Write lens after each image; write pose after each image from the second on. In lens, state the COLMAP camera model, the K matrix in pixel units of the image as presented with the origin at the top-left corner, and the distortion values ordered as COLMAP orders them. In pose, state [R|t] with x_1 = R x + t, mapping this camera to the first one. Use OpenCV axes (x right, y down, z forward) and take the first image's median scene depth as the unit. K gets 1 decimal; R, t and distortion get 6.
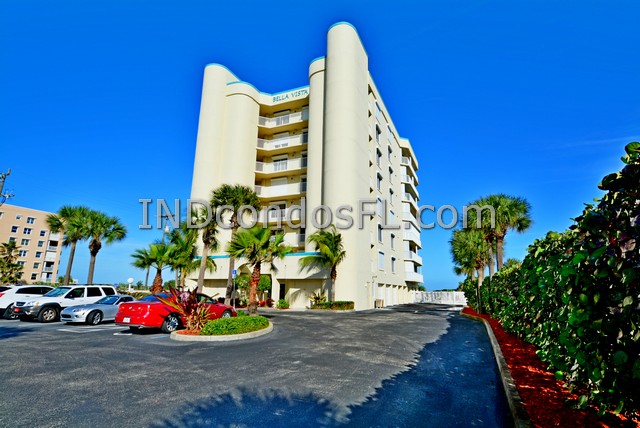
lens RADIAL K [[337.3, 0, 320.0], [0, 337.3, 214.0], [0, 0, 1]] dist [0.028252, 0.000103]
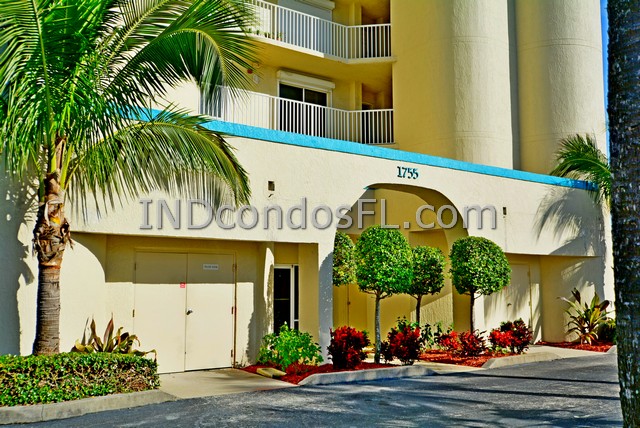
lens RADIAL K [[645.5, 0, 320.0], [0, 645.5, 214.0], [0, 0, 1]] dist [0.050464, 0.000547]
pose [[0.497189, 0.080587, 0.863892, -0.503535], [-0.185766, 0.982475, 0.015263, 0.135422], [-0.847522, -0.168071, 0.503446, 0.645501]]
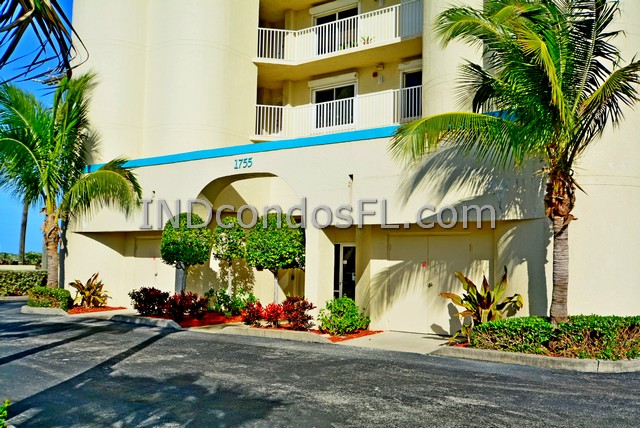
lens RADIAL K [[606.9, 0, 320.0], [0, 606.9, 214.0], [0, 0, 1]] dist [0.012573, 0.004796]
pose [[0.980256, -0.017672, -0.196942, -0.024450], [0.046089, 0.988984, 0.140662, 0.086677], [0.192286, -0.146961, 0.970272, 0.401311]]
